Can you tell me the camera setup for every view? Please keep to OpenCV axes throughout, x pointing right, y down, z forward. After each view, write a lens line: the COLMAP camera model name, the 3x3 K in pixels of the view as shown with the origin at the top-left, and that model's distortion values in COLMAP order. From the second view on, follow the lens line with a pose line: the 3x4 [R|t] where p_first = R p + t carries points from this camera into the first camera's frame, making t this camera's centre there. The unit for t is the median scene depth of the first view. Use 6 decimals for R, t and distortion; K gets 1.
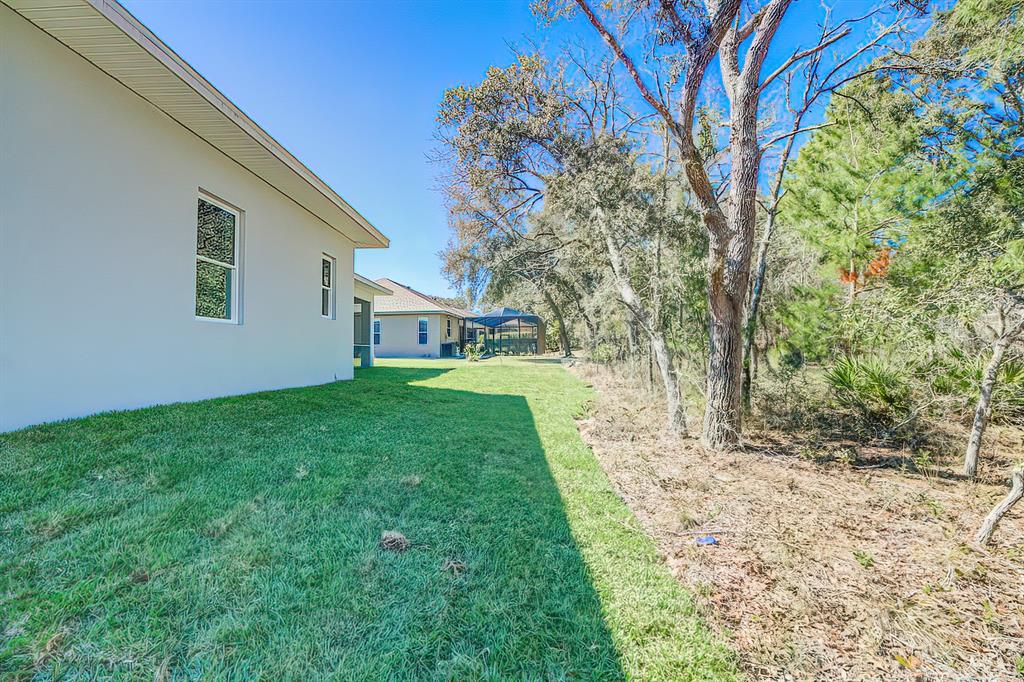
lens RADIAL K [[434.1, 0, 512.0], [0, 434.1, 341.0], [0, 0, 1]] dist [-0.000567, -0.000094]
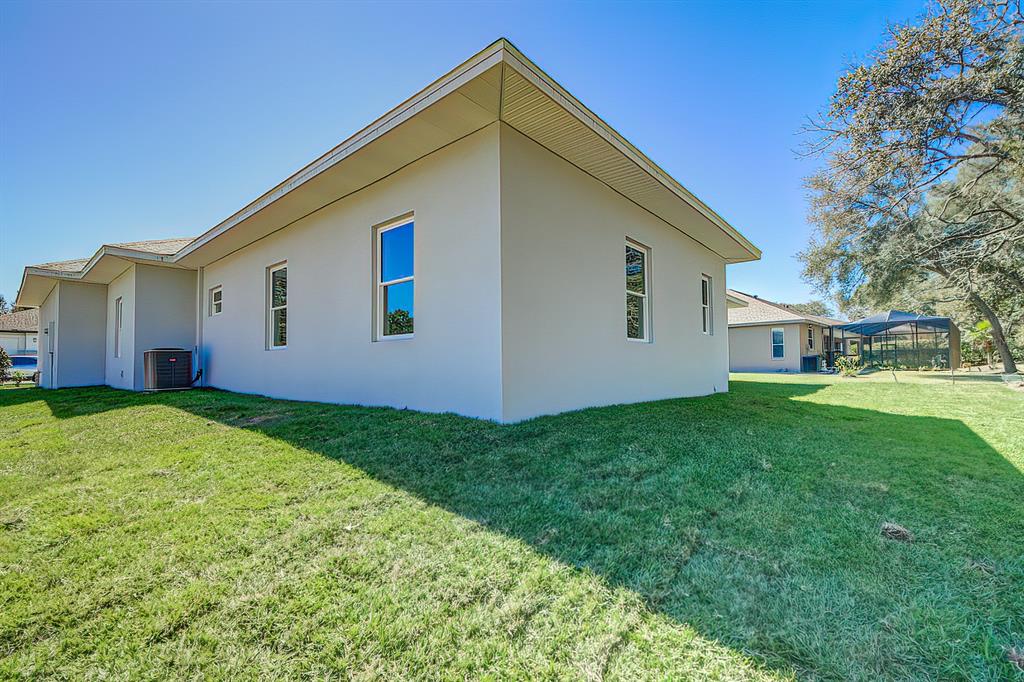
lens RADIAL K [[455.6, 0, 514.6], [0, 455.6, 357.8], [0, 0, 1]] dist [-0.001652, -0.000196]
pose [[0.791174, -0.013245, -0.611448, -0.059608], [0.016355, 0.999866, -0.000496, -0.000593], [0.611373, -0.009608, 0.791285, -0.094522]]
